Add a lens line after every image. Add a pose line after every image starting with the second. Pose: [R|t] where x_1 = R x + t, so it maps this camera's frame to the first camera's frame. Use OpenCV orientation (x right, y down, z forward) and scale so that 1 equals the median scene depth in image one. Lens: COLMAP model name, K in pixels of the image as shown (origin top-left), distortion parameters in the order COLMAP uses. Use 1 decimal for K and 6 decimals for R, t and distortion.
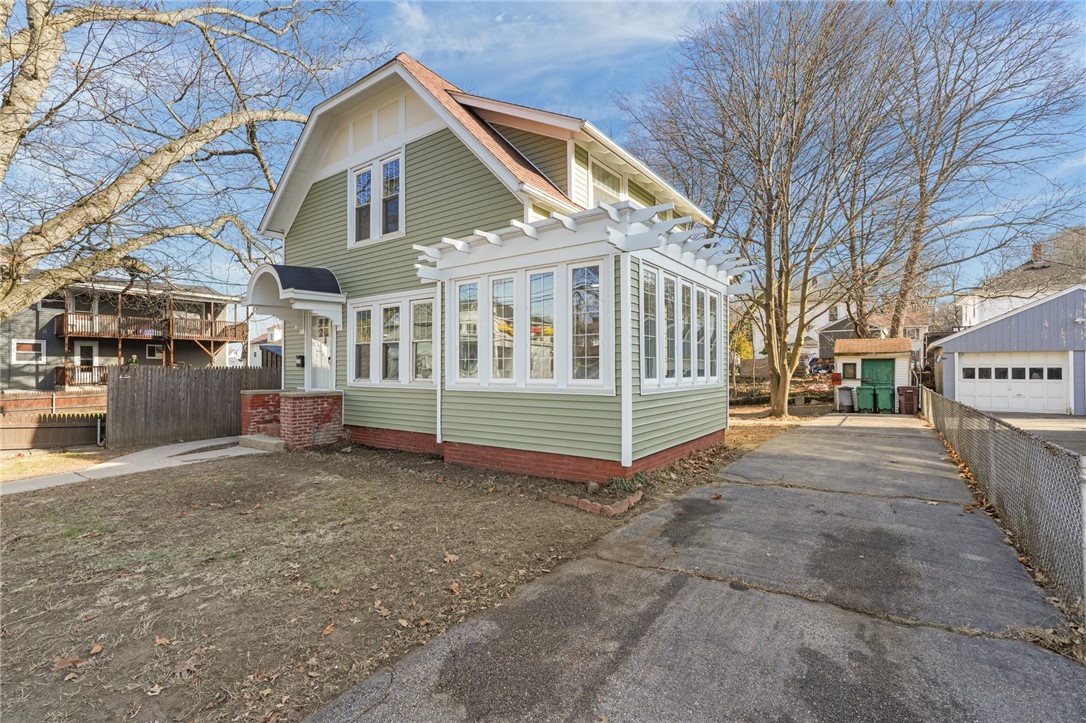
lens RADIAL K [[499.2, 0, 544.4], [0, 499.2, 361.5], [0, 0, 1]] dist [0.014743, 0.004427]
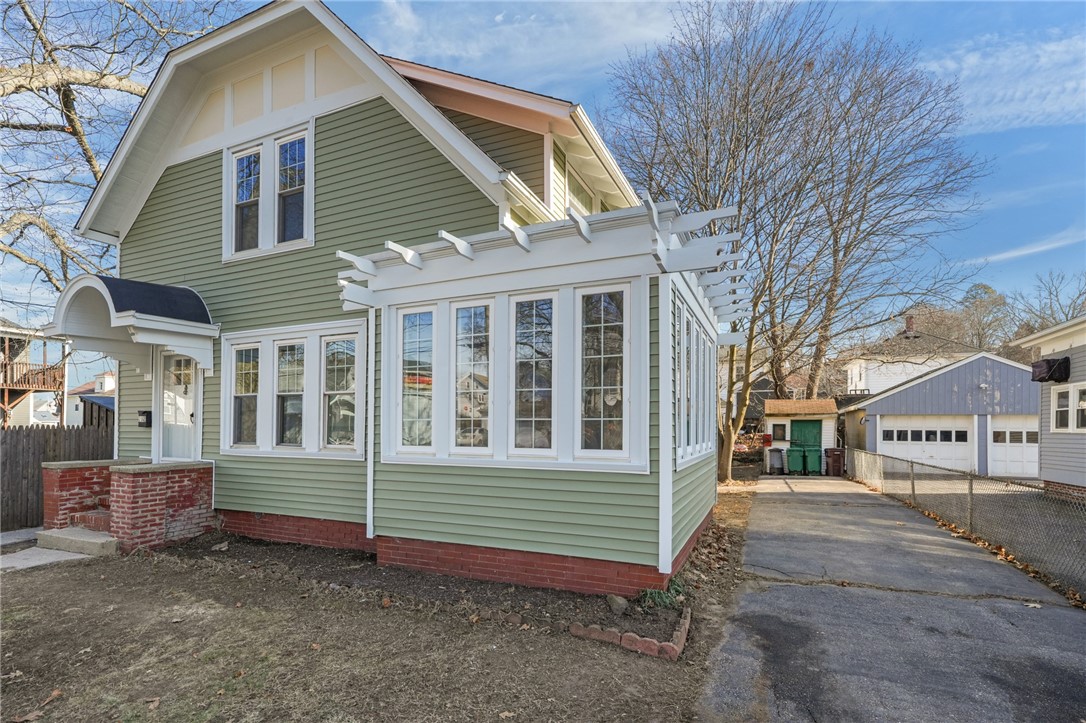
lens RADIAL K [[499.2, 0, 526.5], [0, 499.2, 418.7], [0, 0, 1]] dist [0.014743, 0.004427]
pose [[0.980040, 0.008490, 0.198620, -0.116270], [-0.008597, 0.999963, -0.000327, -0.005724], [-0.198615, -0.001387, 0.980077, 0.226571]]
